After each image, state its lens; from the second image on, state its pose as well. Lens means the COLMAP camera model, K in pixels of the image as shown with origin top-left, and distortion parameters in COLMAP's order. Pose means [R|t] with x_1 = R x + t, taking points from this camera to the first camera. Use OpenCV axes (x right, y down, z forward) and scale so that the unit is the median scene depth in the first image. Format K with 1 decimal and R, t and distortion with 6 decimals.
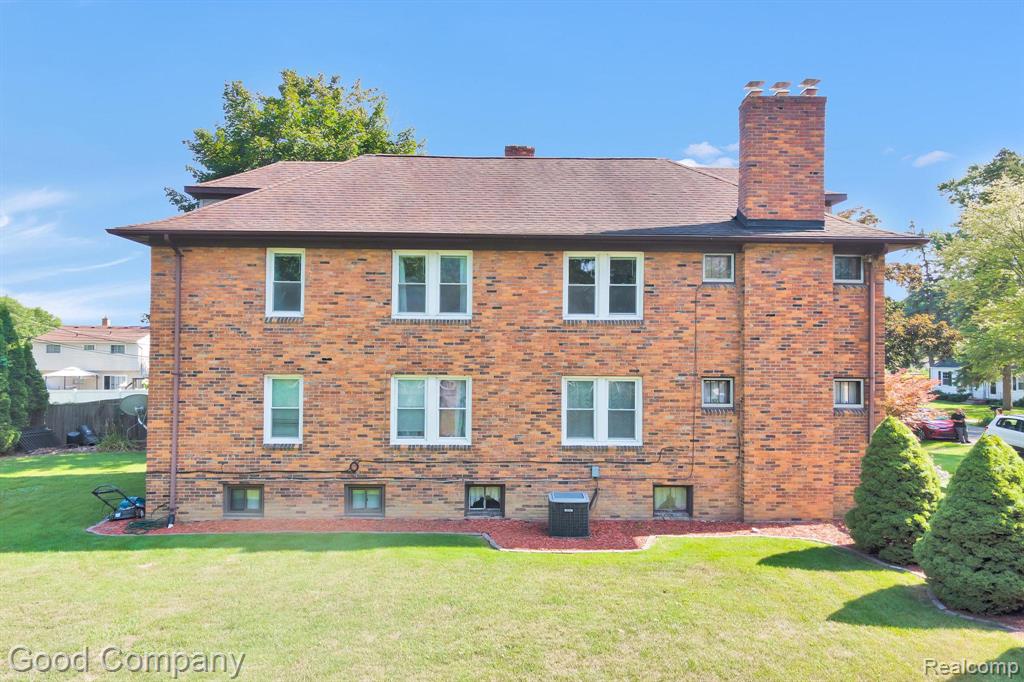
lens RADIAL K [[711.2, 0, 512.0], [0, 711.2, 341.0], [0, 0, 1]] dist [0.031969, -0.004084]
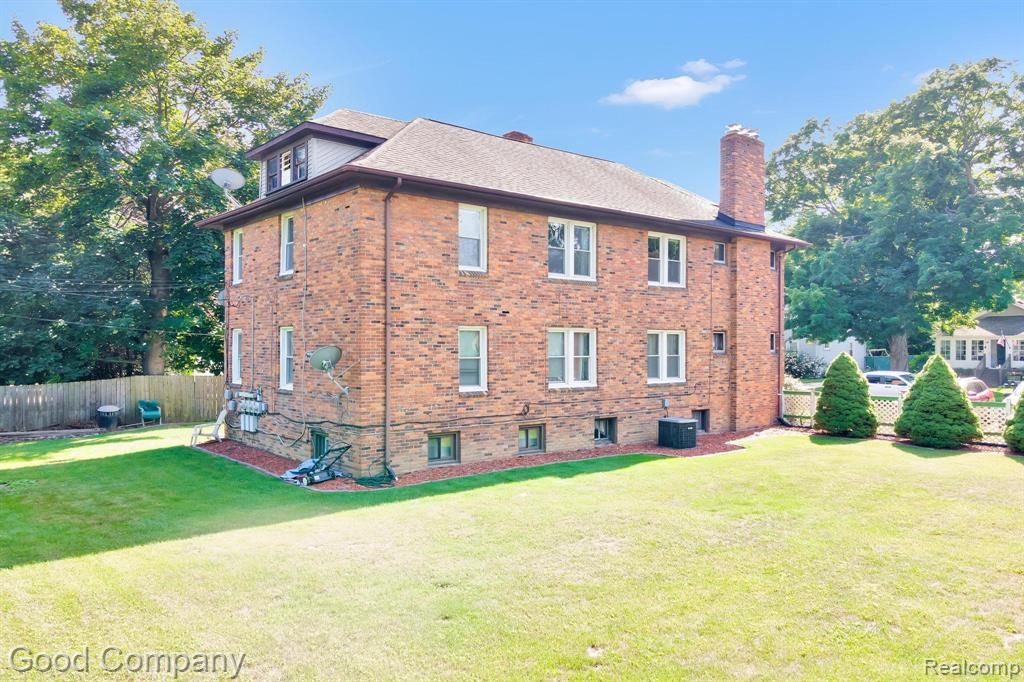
lens RADIAL K [[711.2, 0, 512.0], [0, 711.2, 341.0], [0, 0, 1]] dist [0.031969, -0.004084]
pose [[0.799229, -0.003723, 0.601015, -0.899884], [-0.009880, 0.999764, 0.019330, 0.048303], [-0.600945, -0.021387, 0.799004, 0.129080]]
